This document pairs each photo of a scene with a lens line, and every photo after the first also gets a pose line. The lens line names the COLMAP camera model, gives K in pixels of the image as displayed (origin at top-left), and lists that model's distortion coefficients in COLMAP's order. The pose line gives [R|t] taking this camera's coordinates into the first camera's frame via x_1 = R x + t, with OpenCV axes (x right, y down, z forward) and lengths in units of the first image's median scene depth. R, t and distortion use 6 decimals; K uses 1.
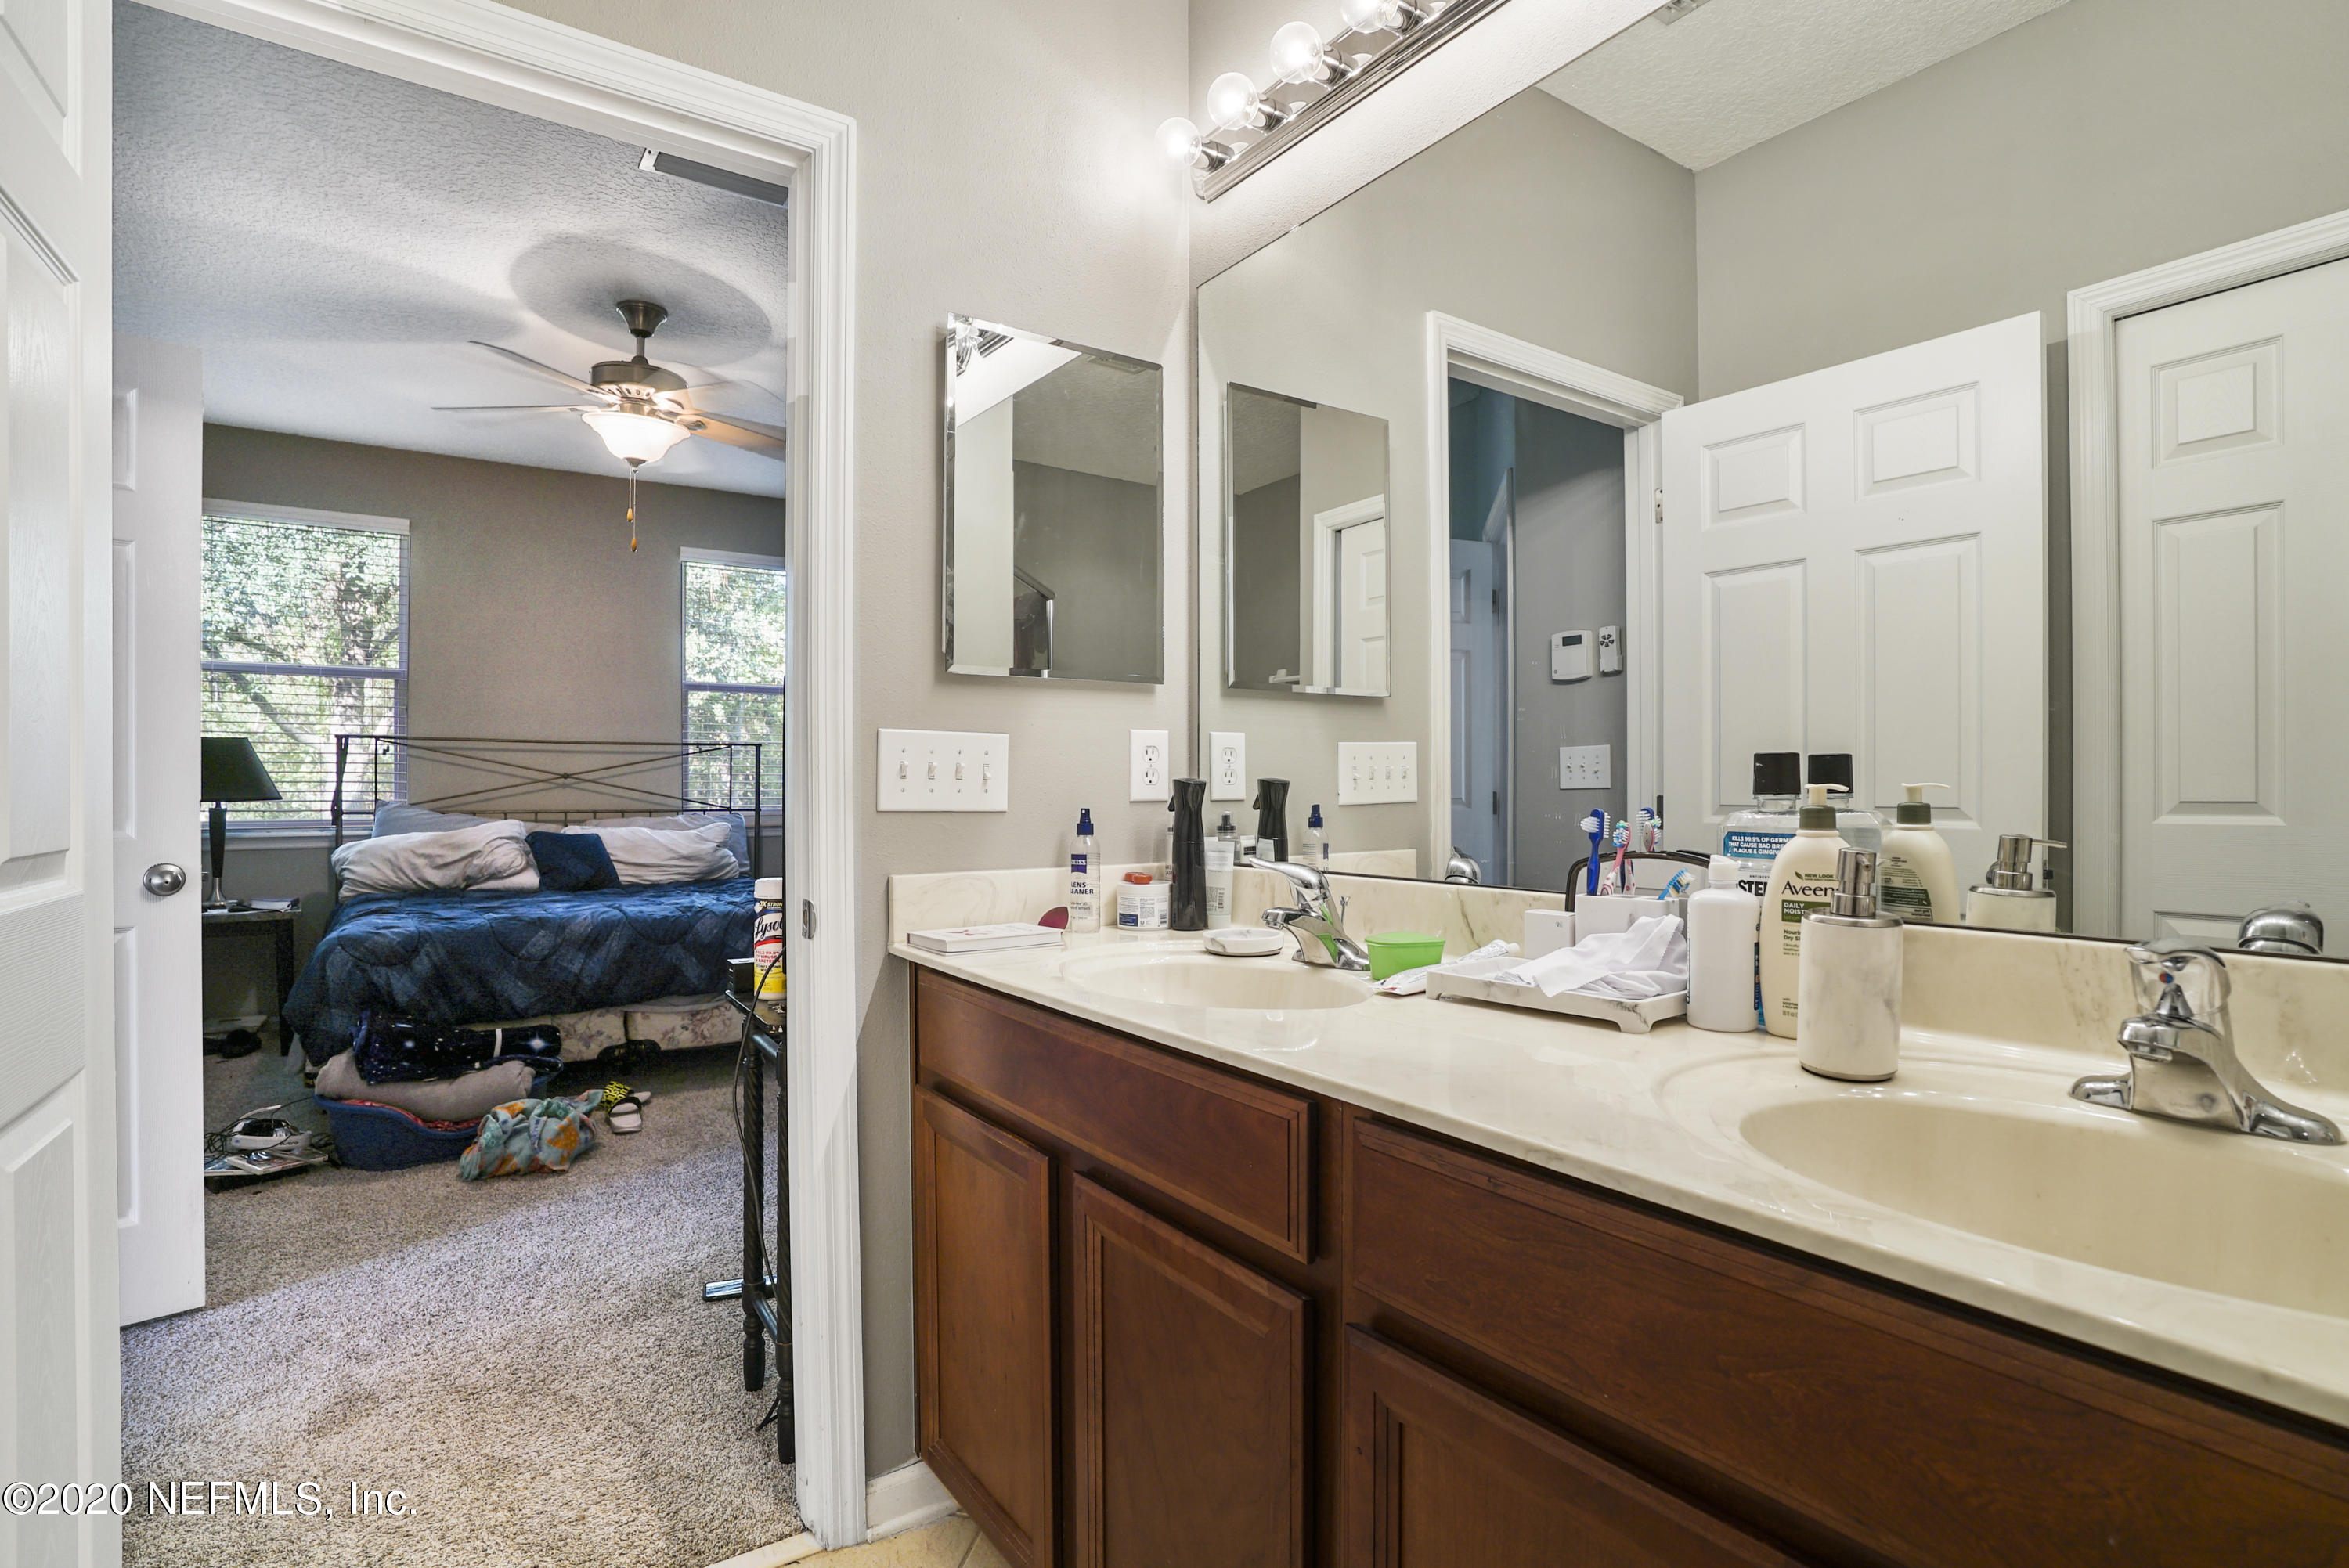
lens RADIAL K [[1121.0, 0, 1165.3], [0, 1121.0, 772.6], [0, 0, 1]] dist [-0.033635, 0.002068]
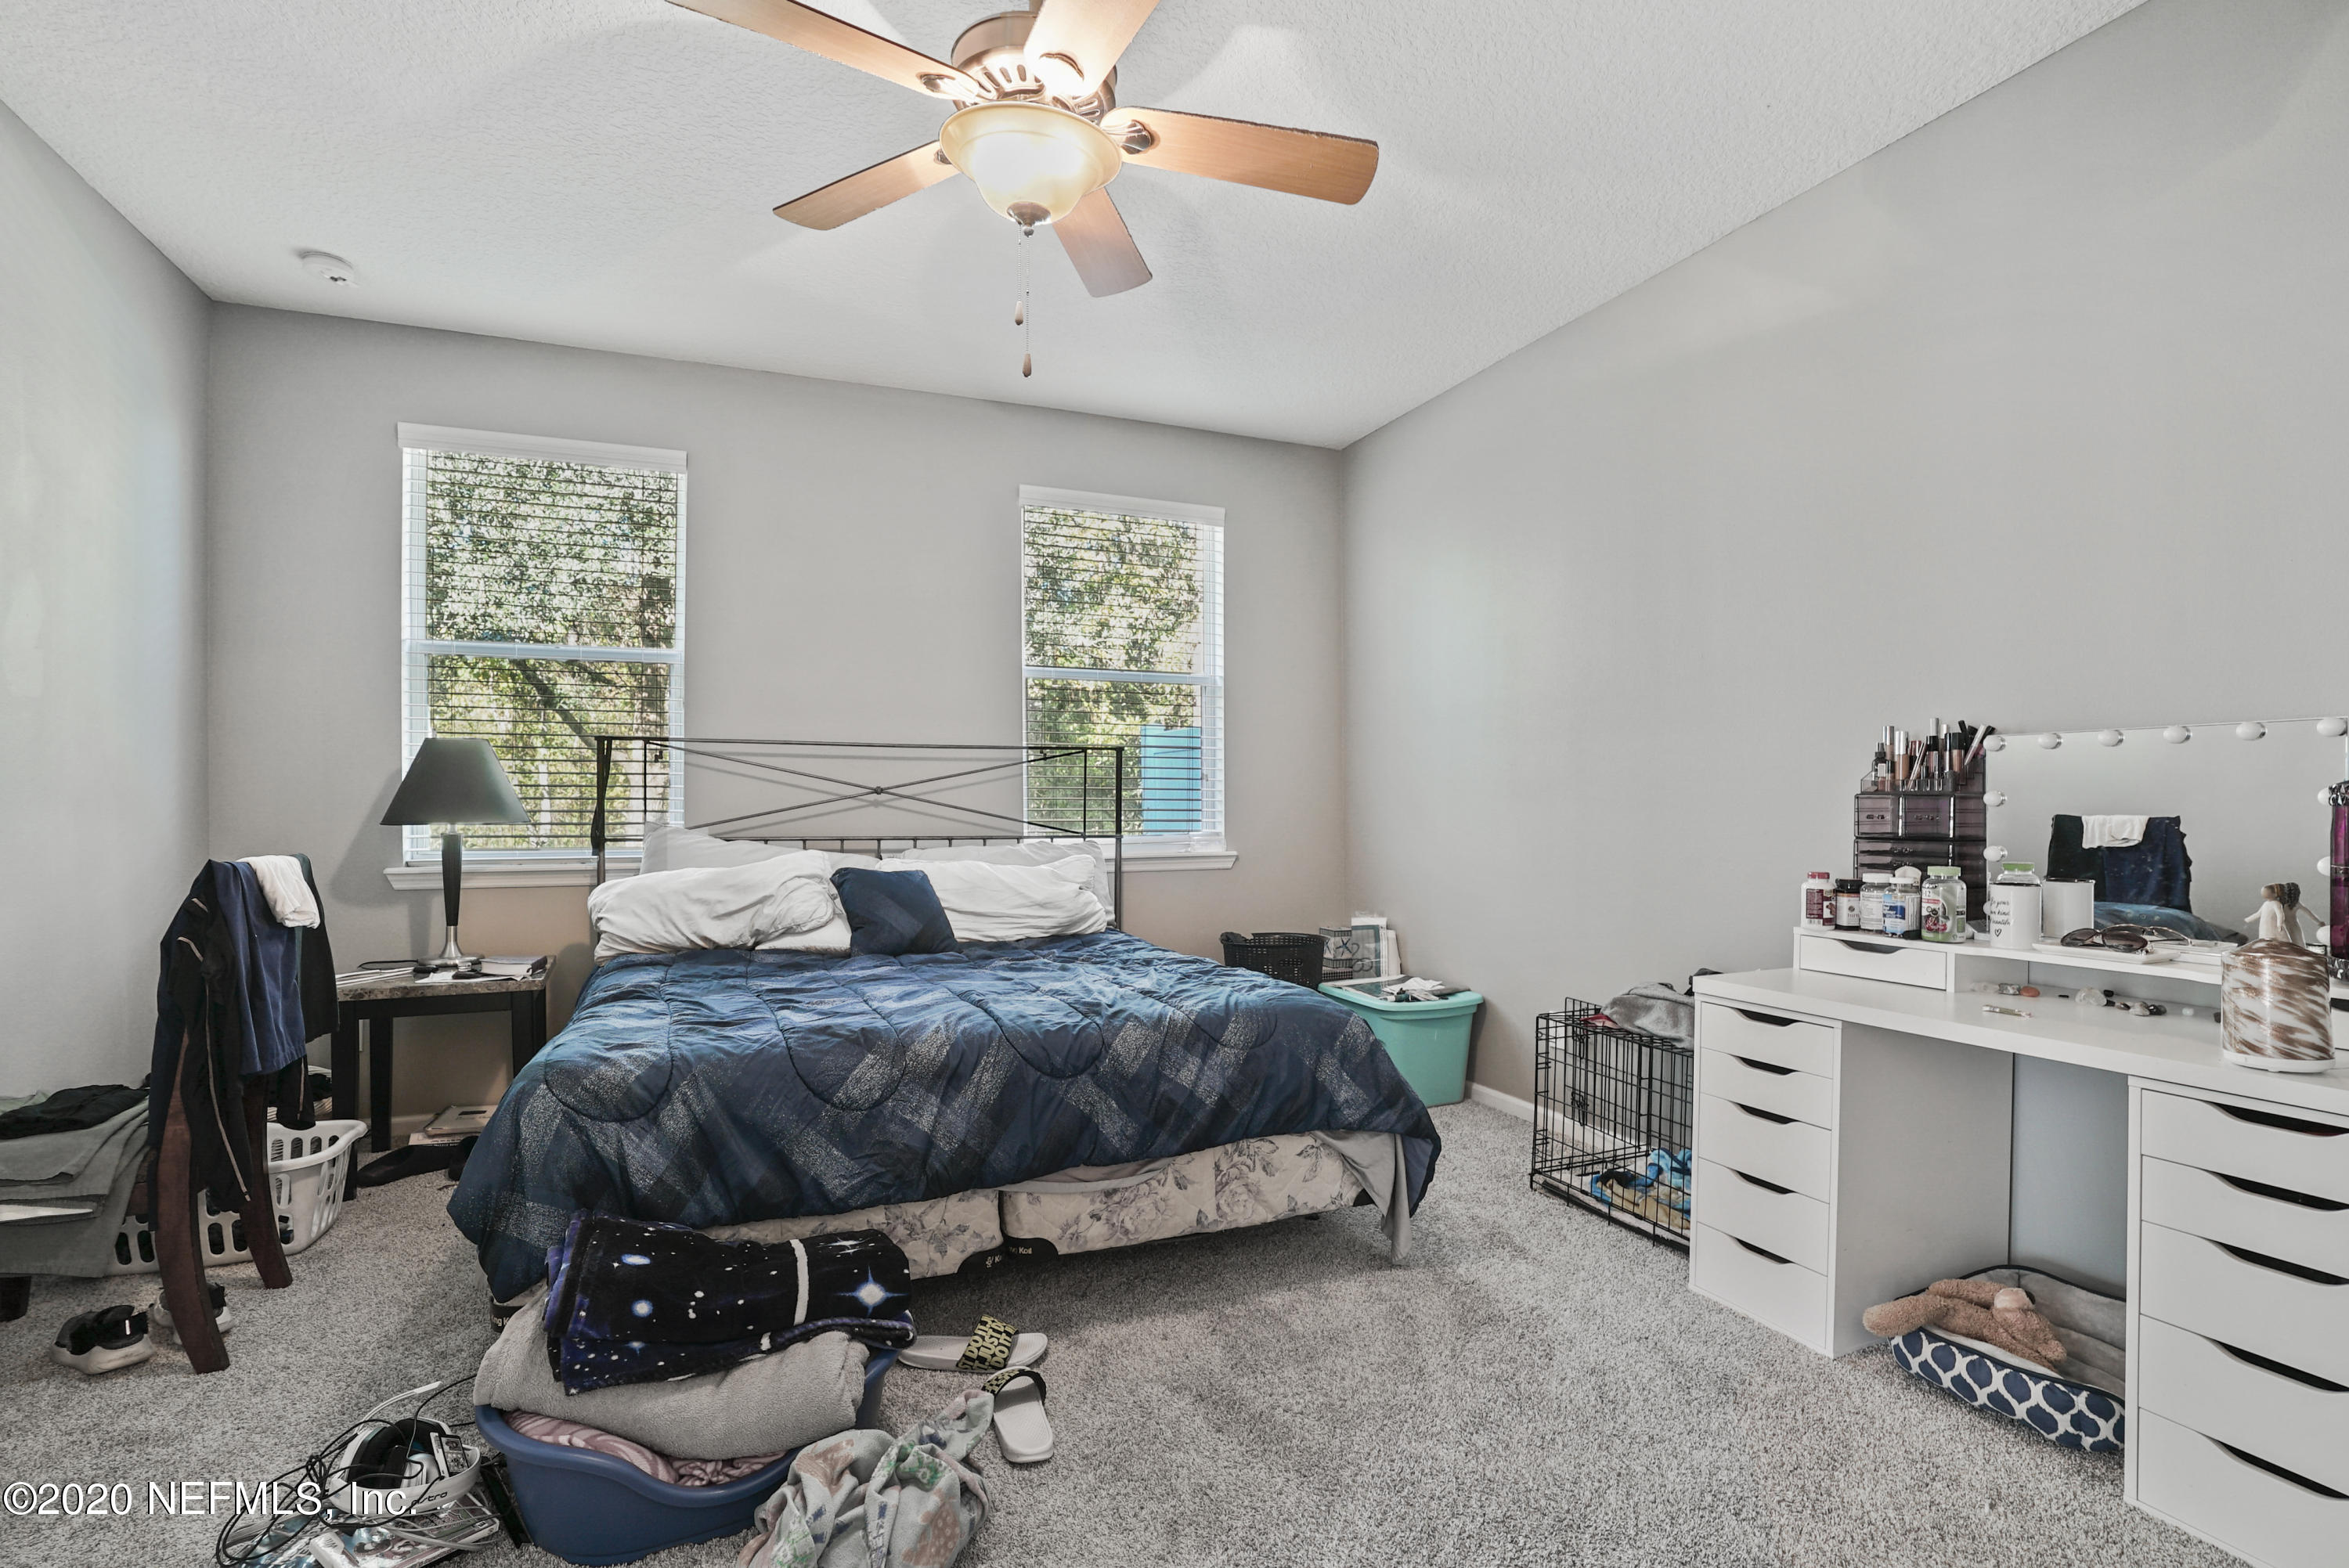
lens RADIAL K [[1082.3, 0, 1182.8], [0, 1082.3, 801.3], [0, 0, 1]] dist [-0.040357, 0.000610]
pose [[0.981071, -0.001720, -0.193639, -0.282763], [0.003526, 0.999953, 0.008982, 0.006437], [0.193614, -0.009495, 0.981032, 0.466179]]
